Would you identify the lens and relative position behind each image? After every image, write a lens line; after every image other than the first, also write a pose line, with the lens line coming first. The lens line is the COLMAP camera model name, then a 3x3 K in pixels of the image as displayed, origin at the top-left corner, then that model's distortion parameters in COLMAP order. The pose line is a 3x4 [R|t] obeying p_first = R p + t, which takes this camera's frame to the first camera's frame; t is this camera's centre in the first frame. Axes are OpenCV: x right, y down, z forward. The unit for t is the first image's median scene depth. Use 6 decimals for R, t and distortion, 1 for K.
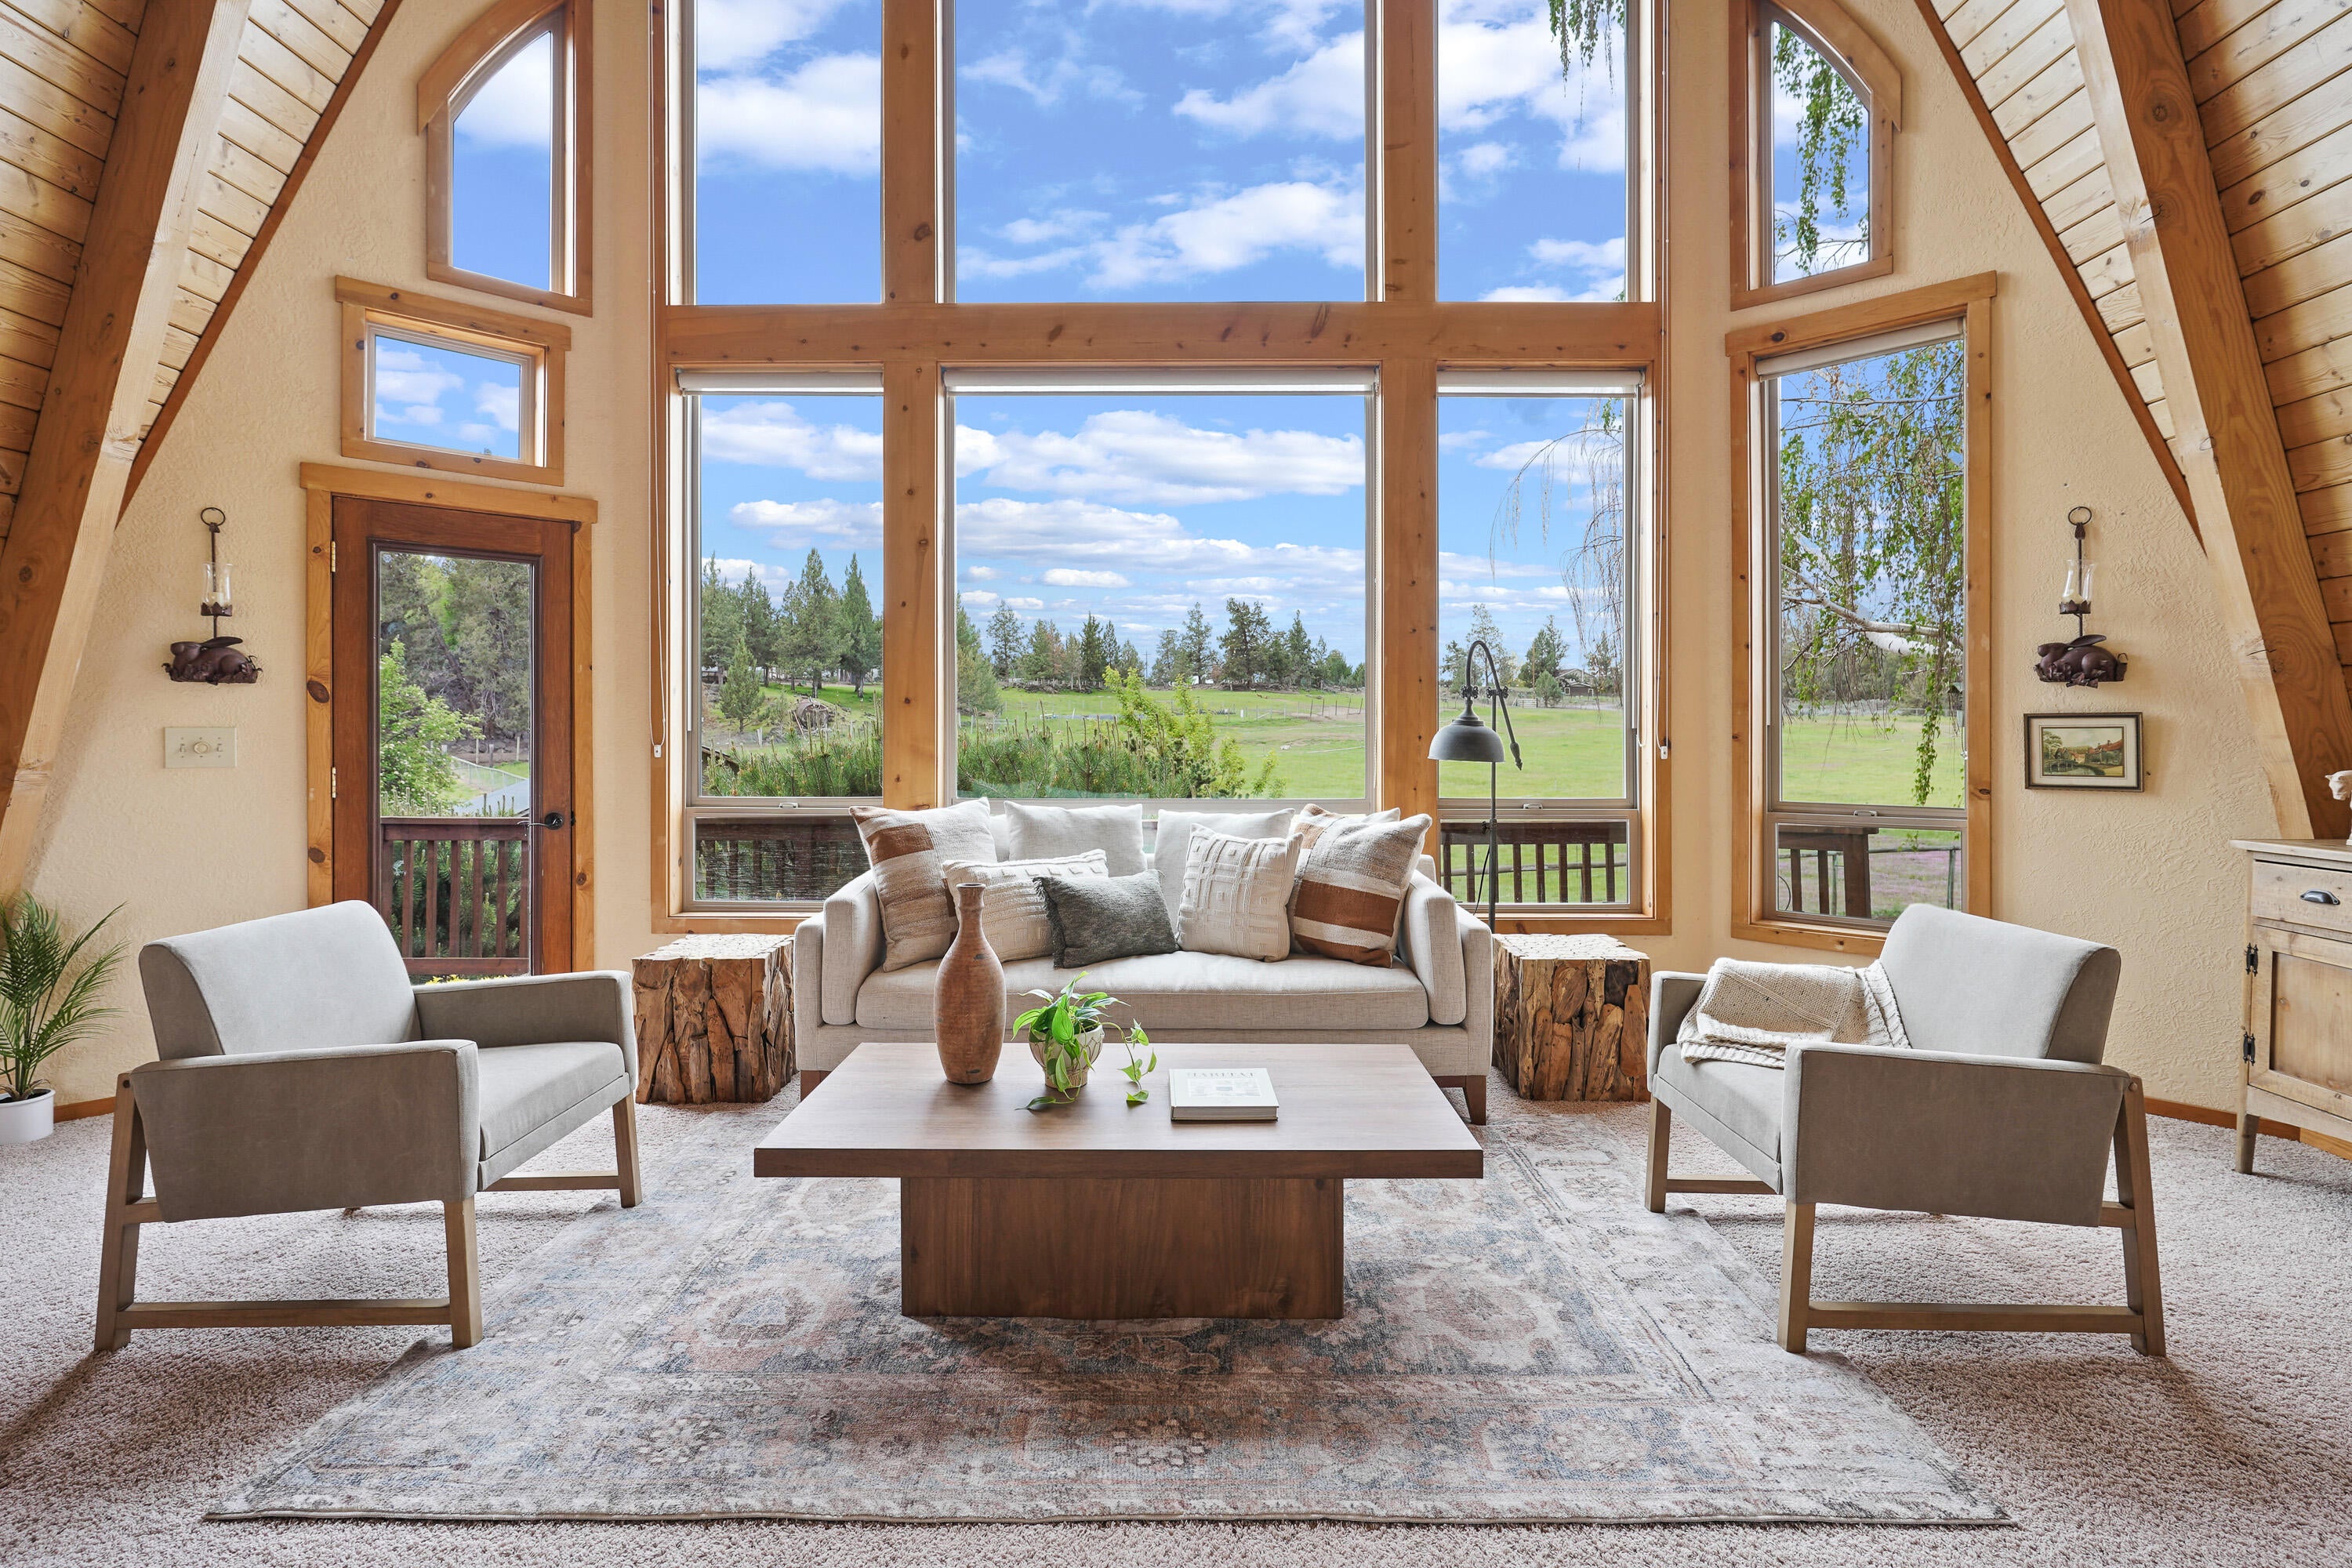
lens RADIAL K [[1146.7, 0, 1183.0], [0, 1146.7, 728.0], [0, 0, 1]] dist [-0.000904, 0.001070]
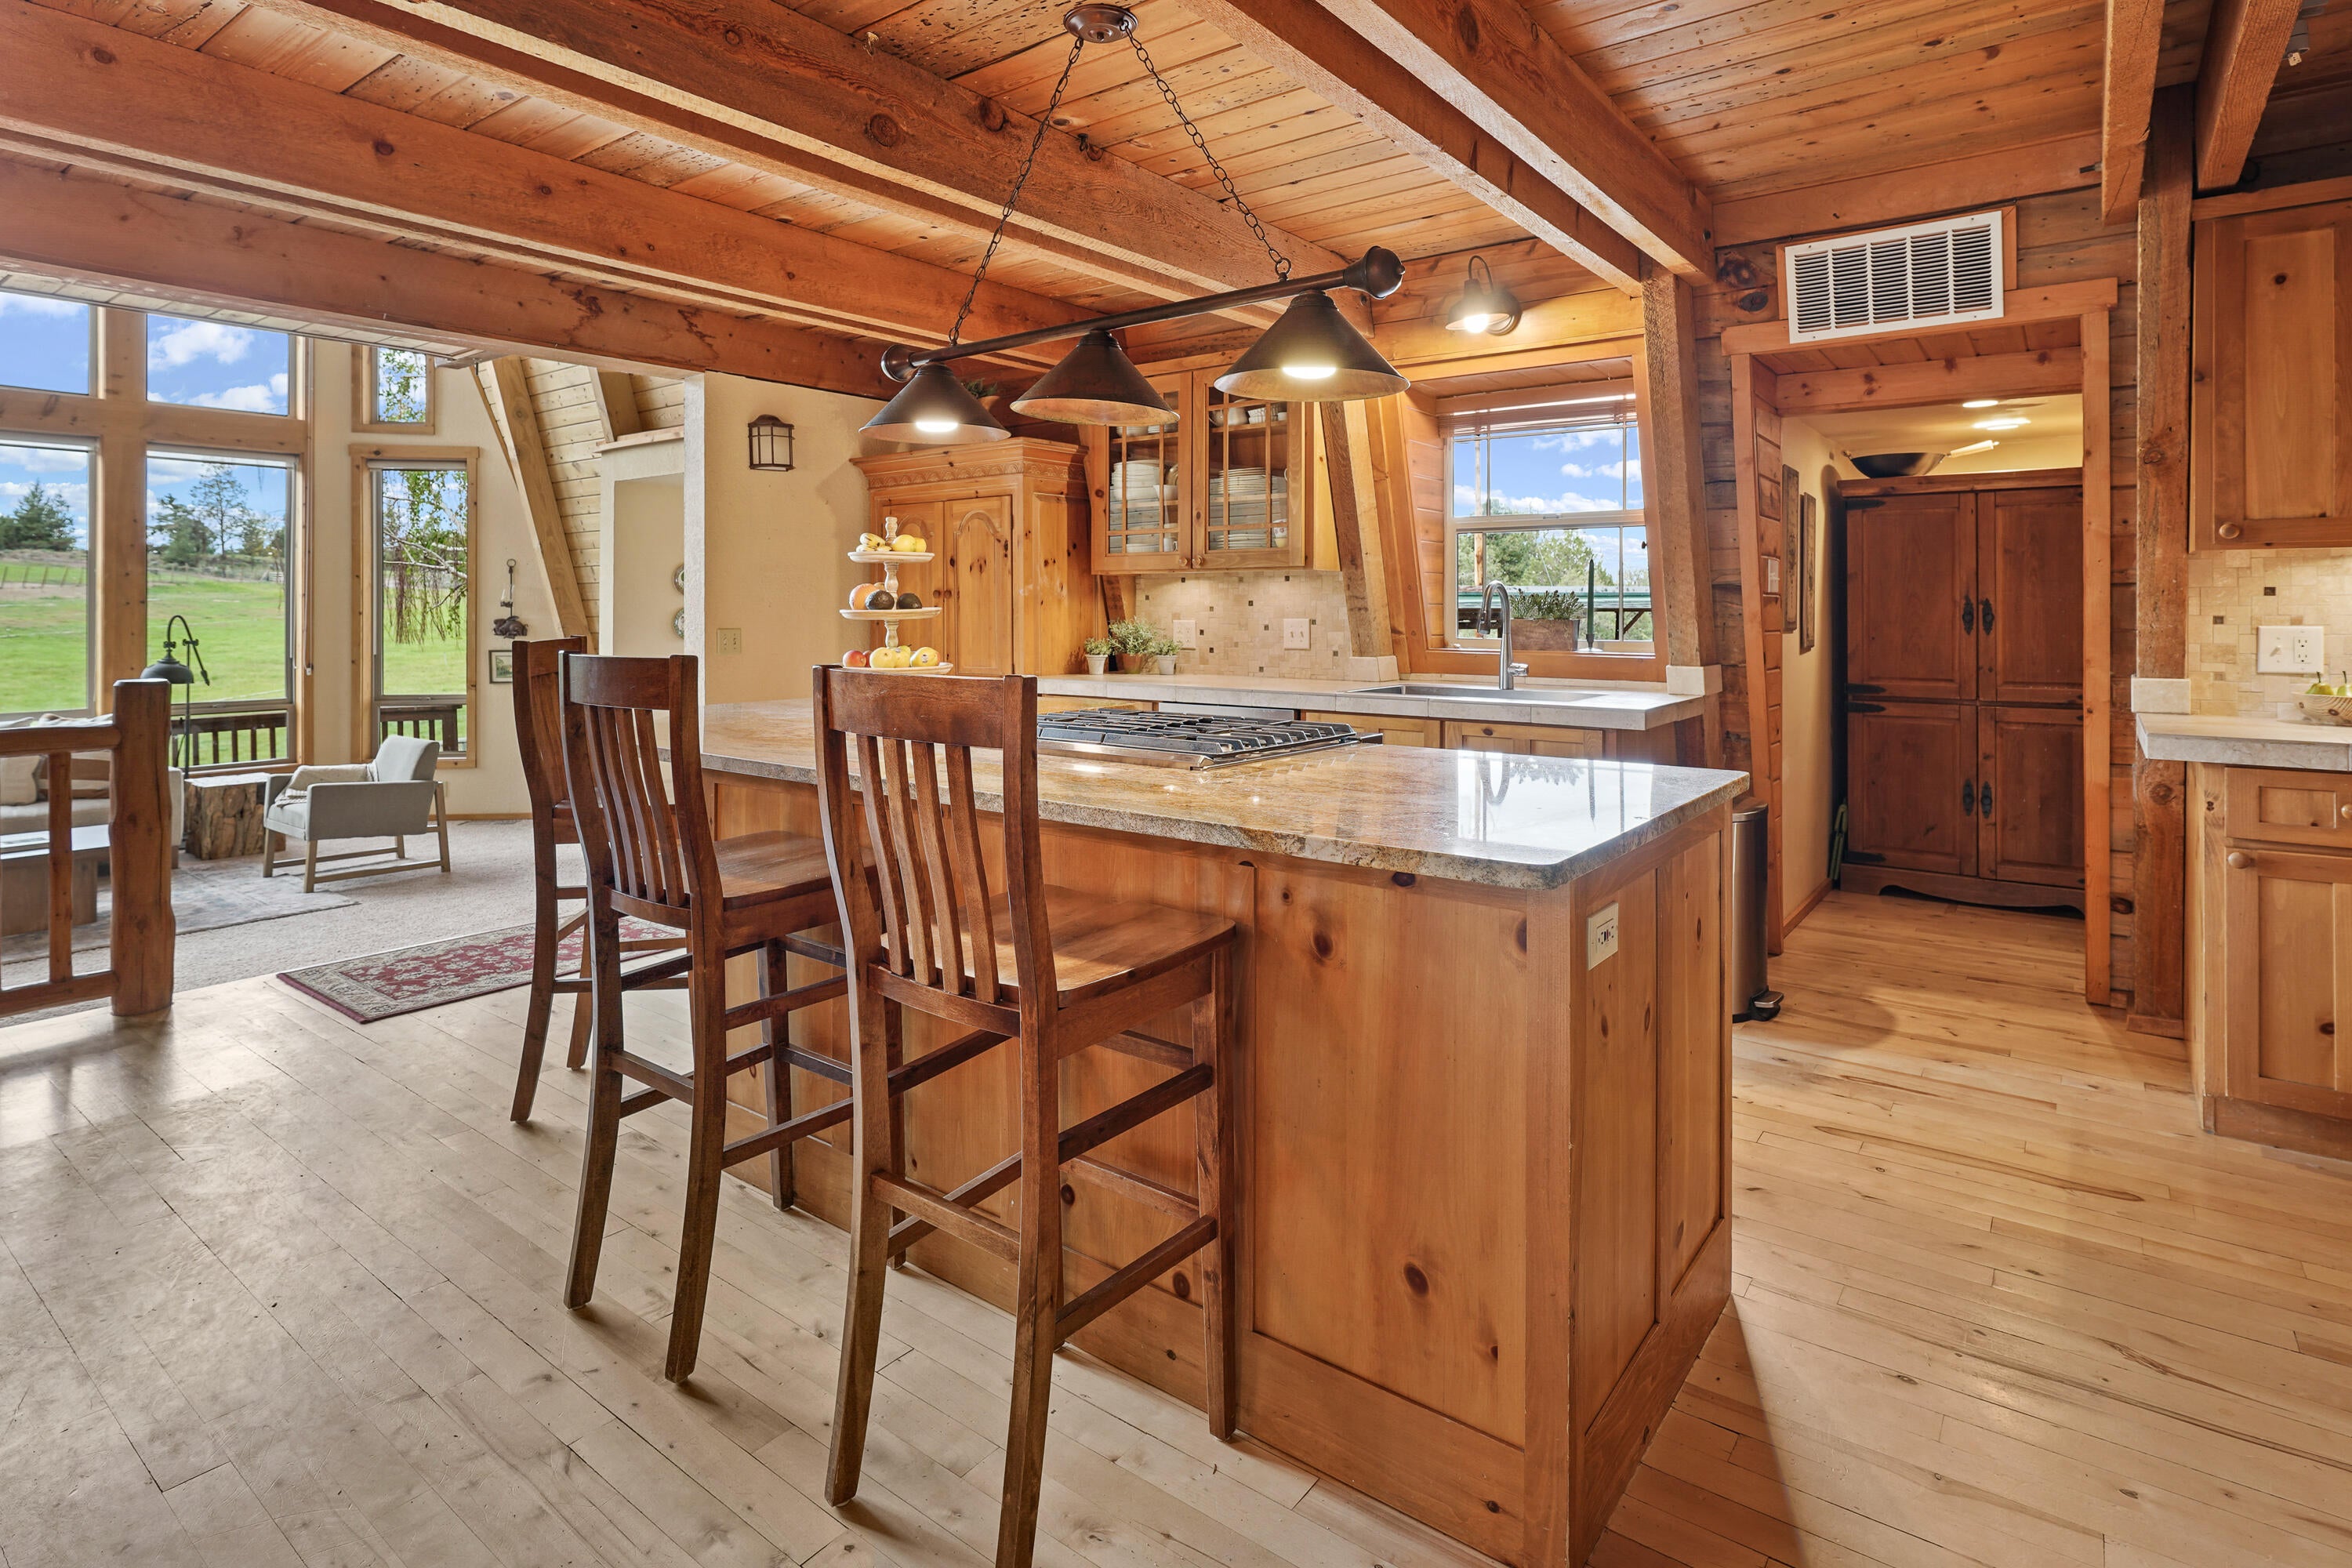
lens RADIAL K [[1198.3, 0, 1174.9], [0, 1198.3, 602.9], [0, 0, 1]] dist [0.003567, 0.001526]
pose [[0.599752, 0.003374, 0.800179, -0.348196], [-0.000859, 0.999993, -0.003572, -0.102528], [-0.800186, 0.001455, 0.599751, -1.545286]]
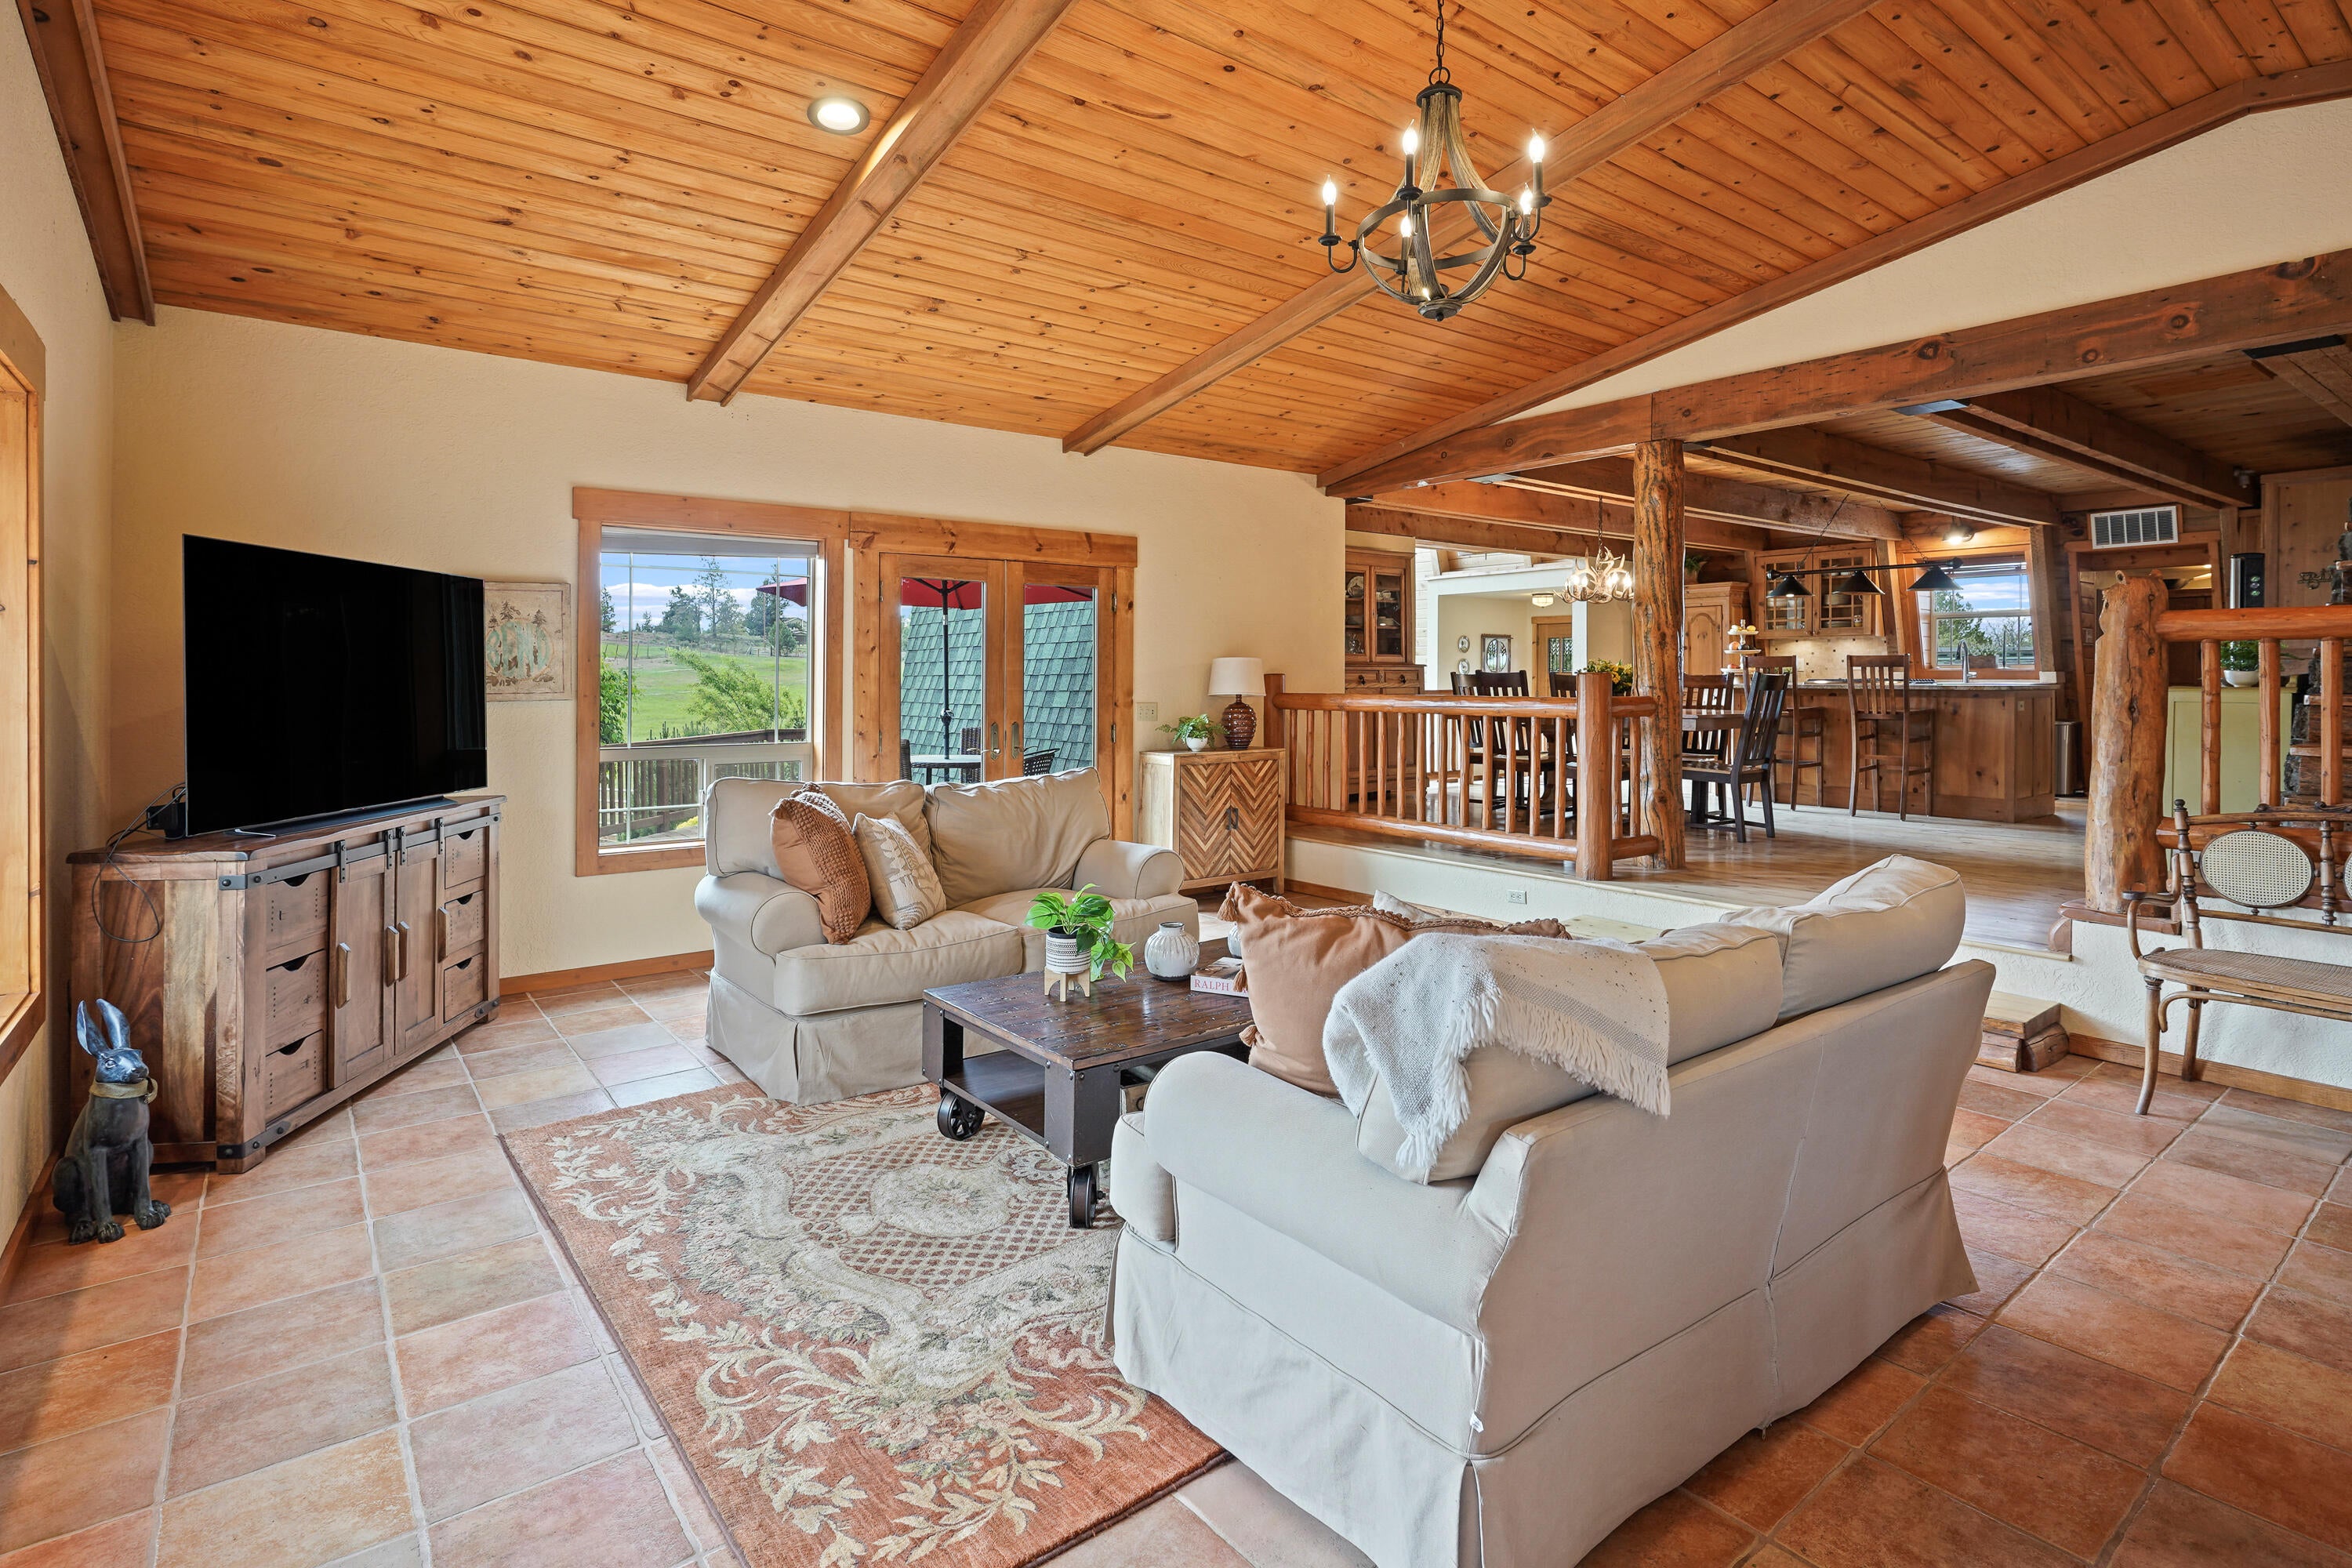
lens RADIAL K [[1167.8, 0, 1181.4], [0, 1167.8, 687.5], [0, 0, 1]] dist [-0.001989, -0.000302]
pose [[0.781475, -0.006503, 0.623903, -2.563153], [0.001873, 0.999966, 0.008077, -0.035544], [-0.623934, -0.005143, 0.781460, -2.151798]]
